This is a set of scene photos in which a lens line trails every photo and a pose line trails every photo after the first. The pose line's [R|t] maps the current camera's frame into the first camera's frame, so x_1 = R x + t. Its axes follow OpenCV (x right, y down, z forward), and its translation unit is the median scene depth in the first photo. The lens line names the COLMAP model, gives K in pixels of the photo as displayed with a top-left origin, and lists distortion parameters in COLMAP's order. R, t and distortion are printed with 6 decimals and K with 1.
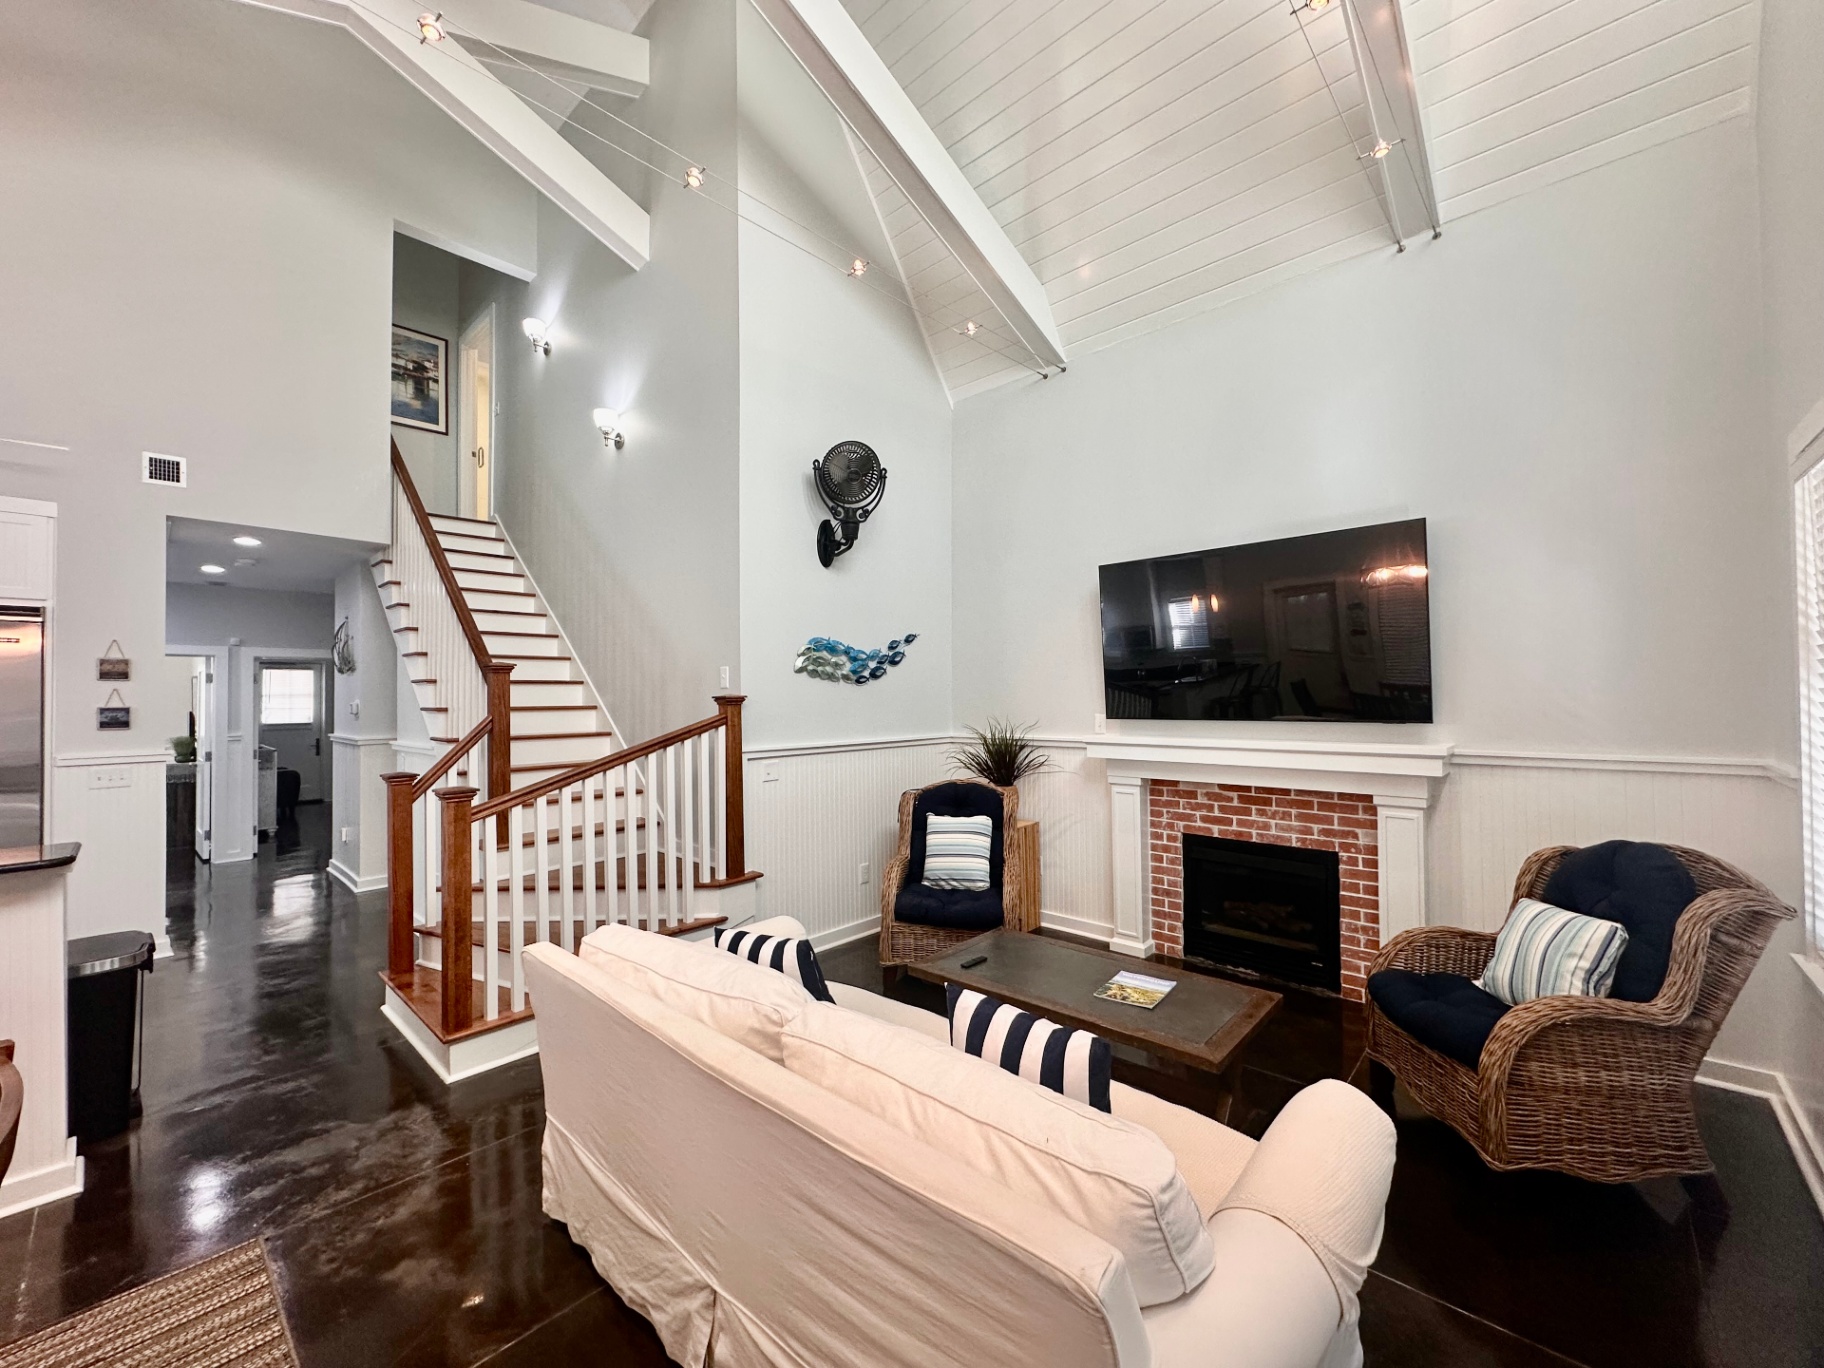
lens RADIAL K [[732.2, 0, 910.0], [0, 732.2, 682.1], [0, 0, 1]] dist [-0.000816, -0.000310]
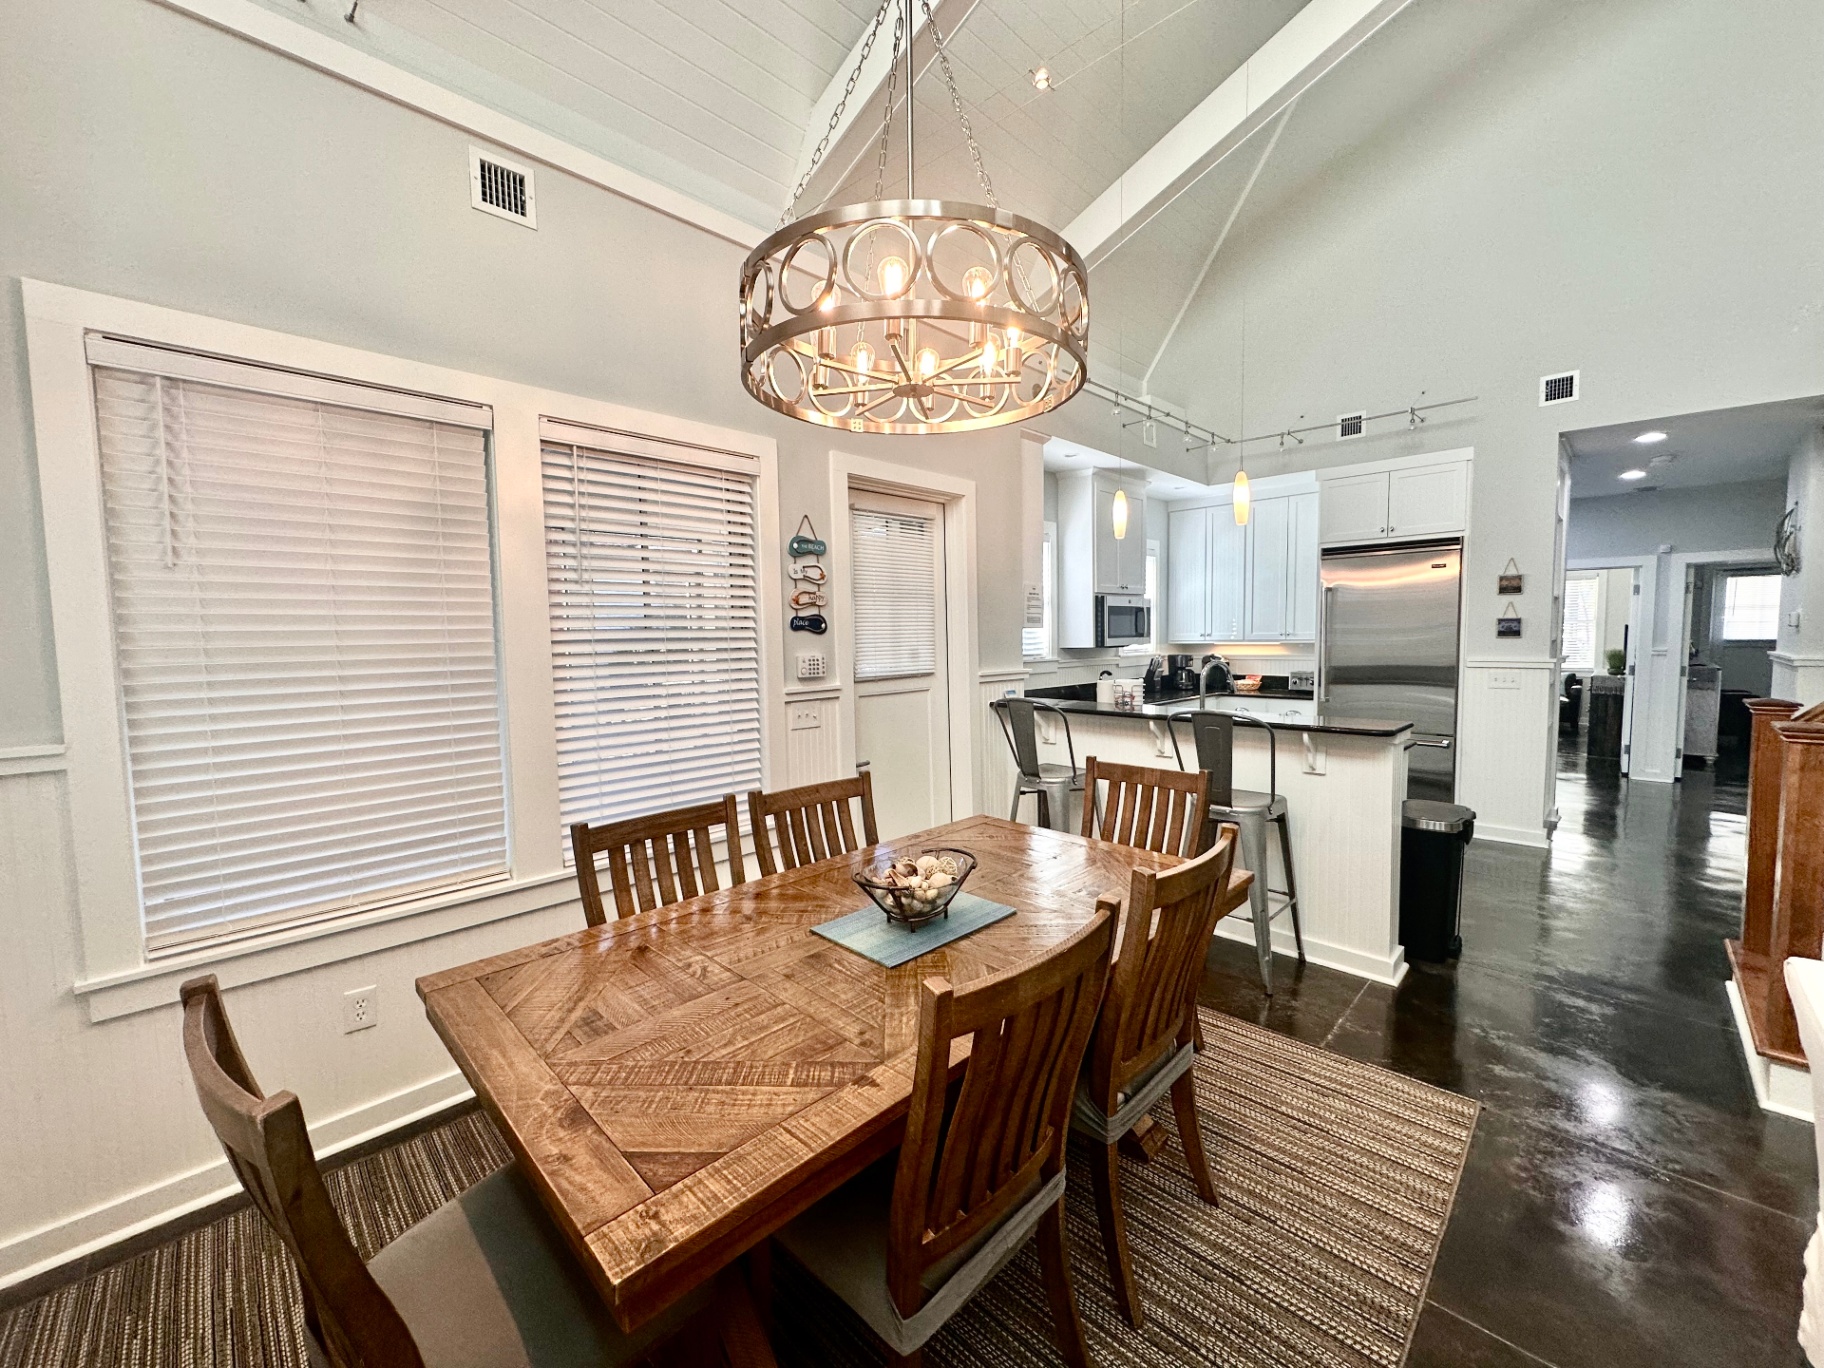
lens RADIAL K [[732.2, 0, 910.2], [0, 732.2, 684.5], [0, 0, 1]] dist [-0.000816, -0.000310]
pose [[-0.044588, 0.081244, -0.995696, 0.093058], [0.034221, 0.996227, 0.079755, 0.014589], [0.998419, -0.030518, -0.047200, 0.120446]]
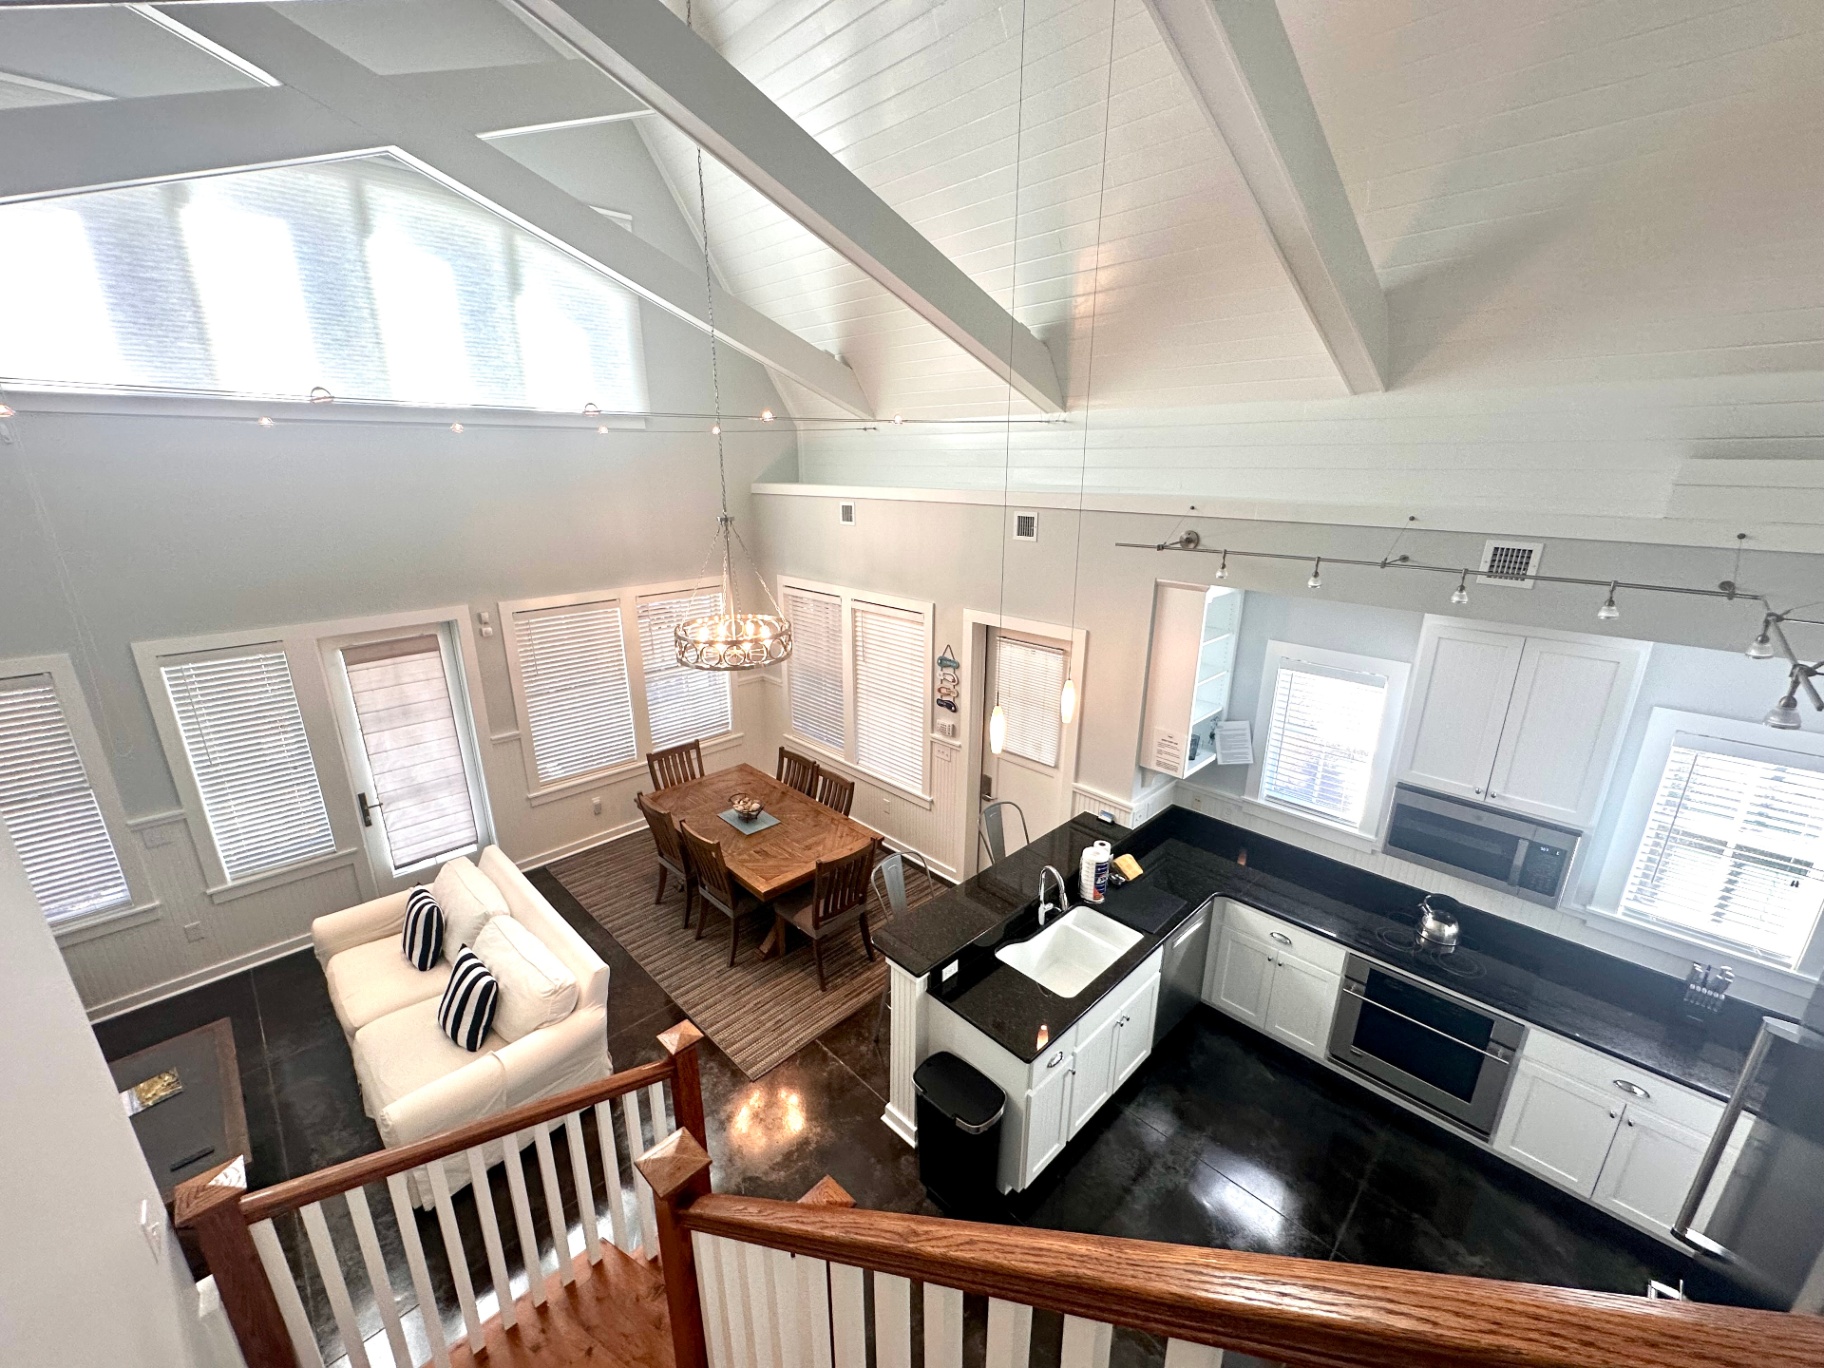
lens RADIAL K [[732.2, 0, 911.3], [0, 732.2, 685.0], [0, 0, 1]] dist [-0.000816, -0.000310]
pose [[-0.998577, -0.004420, 0.053145, -0.881320], [0.010733, 0.959513, 0.281459, -0.517483], [-0.052237, 0.281629, -0.958100, 1.566718]]
